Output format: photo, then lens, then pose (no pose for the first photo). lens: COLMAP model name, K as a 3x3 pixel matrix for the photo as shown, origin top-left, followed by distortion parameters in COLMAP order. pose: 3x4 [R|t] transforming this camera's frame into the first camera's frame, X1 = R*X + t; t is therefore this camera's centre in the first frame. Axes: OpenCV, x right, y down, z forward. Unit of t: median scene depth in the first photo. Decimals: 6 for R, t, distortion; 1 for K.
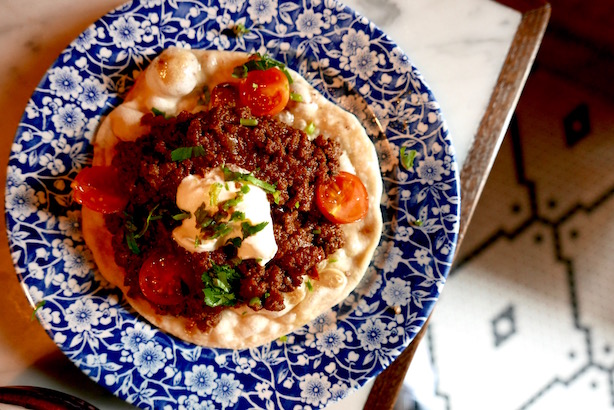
lens RADIAL K [[419.9, 0, 304.6], [0, 419.9, 202.5], [0, 0, 1]] dist [-0.026515, 0.007203]
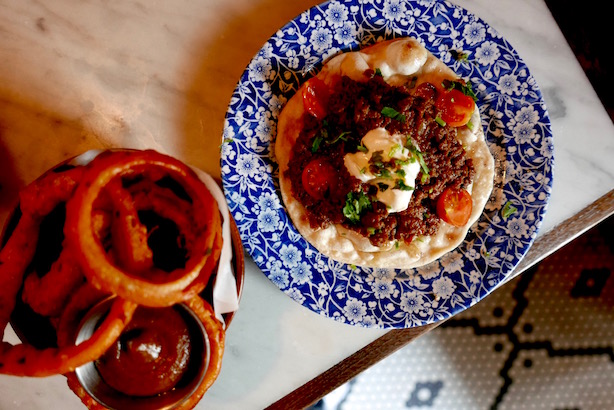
lens RADIAL K [[419.9, 0, 306.3], [0, 419.9, 202.7], [0, 0, 1]] dist [-0.026515, 0.007203]
pose [[0.815206, 0.579164, 0.002918, -0.305281], [-0.579022, 0.814869, 0.026873, 0.217306], [0.013186, -0.023596, 0.999635, -0.342388]]
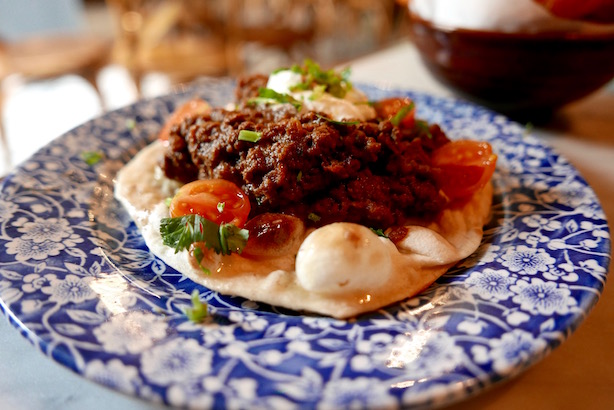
lens RADIAL K [[419.9, 0, 306.7], [0, 419.9, 203.3], [0, 0, 1]] dist [-0.026515, 0.007203]
pose [[-0.956453, -0.211289, 0.201383, -0.361997], [0.281679, -0.487272, 0.826573, -0.749220], [-0.076518, 0.847304, 0.525568, 0.631991]]
